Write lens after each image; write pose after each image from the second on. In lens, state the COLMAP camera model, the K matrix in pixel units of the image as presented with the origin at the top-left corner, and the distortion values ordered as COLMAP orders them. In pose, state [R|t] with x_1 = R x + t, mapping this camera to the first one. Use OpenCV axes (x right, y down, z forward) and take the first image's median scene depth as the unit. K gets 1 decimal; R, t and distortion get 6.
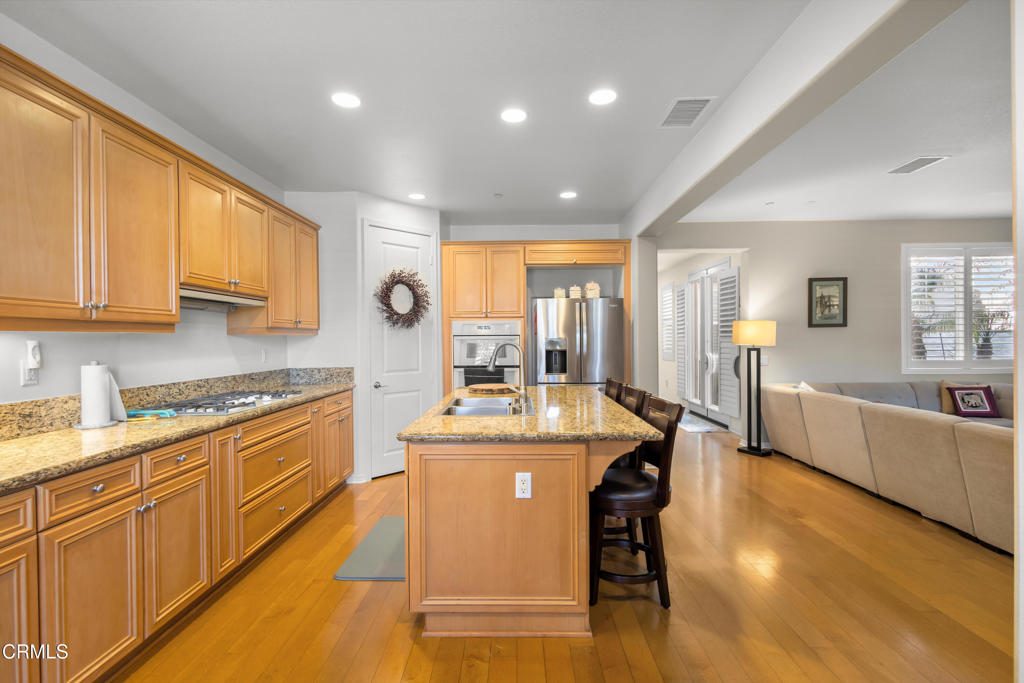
lens RADIAL K [[470.9, 0, 508.8], [0, 470.9, 344.0], [0, 0, 1]] dist [0.010233, -0.001033]
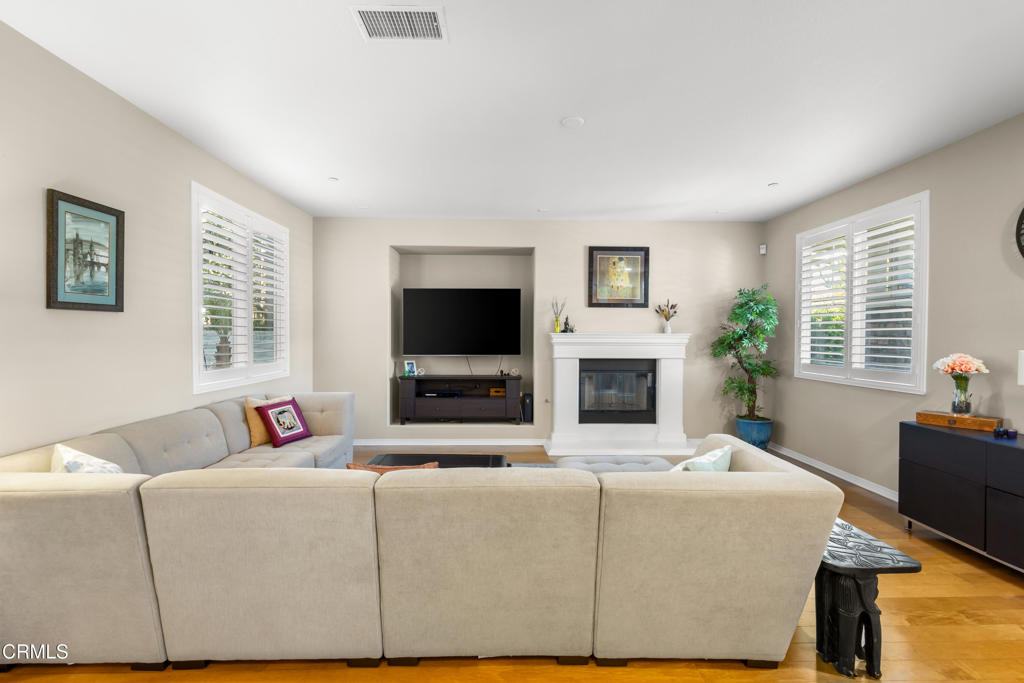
lens RADIAL K [[470.9, 0, 516.2], [0, 470.9, 341.0], [0, 0, 1]] dist [0.010233, -0.001033]
pose [[-0.039561, -0.002813, 0.999213, 0.223232], [0.007029, 0.999971, 0.003093, -0.005237], [-0.999192, 0.007146, -0.039540, 0.670254]]
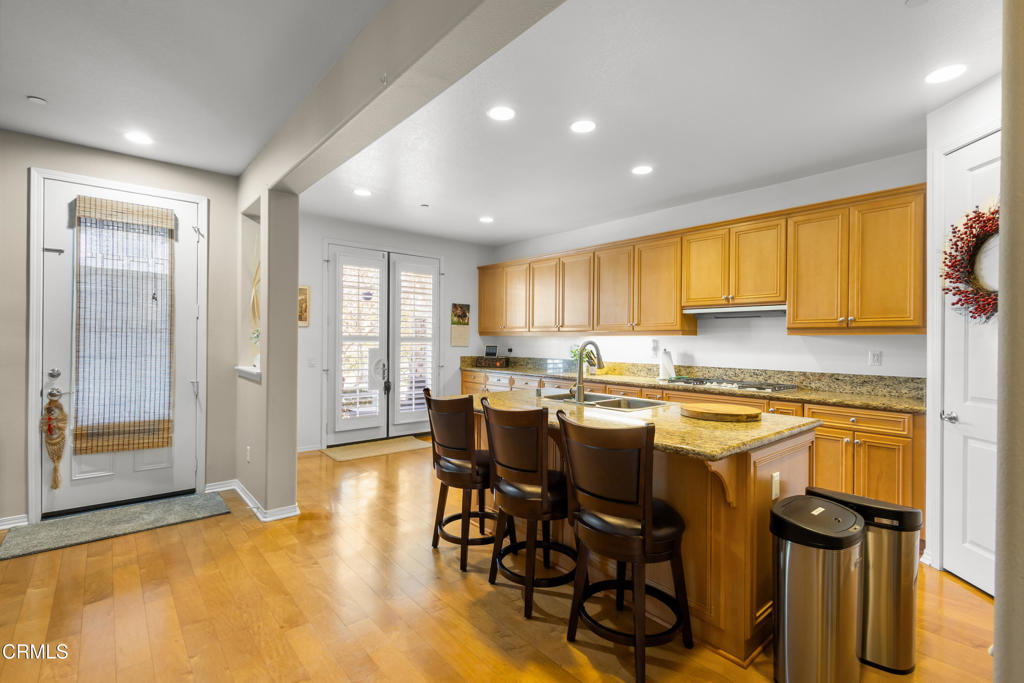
lens RADIAL K [[470.9, 0, 507.8], [0, 470.9, 341.7], [0, 0, 1]] dist [0.010233, -0.001033]
pose [[-0.757747, 0.002647, -0.652543, 0.471644], [-0.010240, 0.999820, 0.015947, -0.010529], [0.652468, 0.018765, -0.757584, 0.971966]]
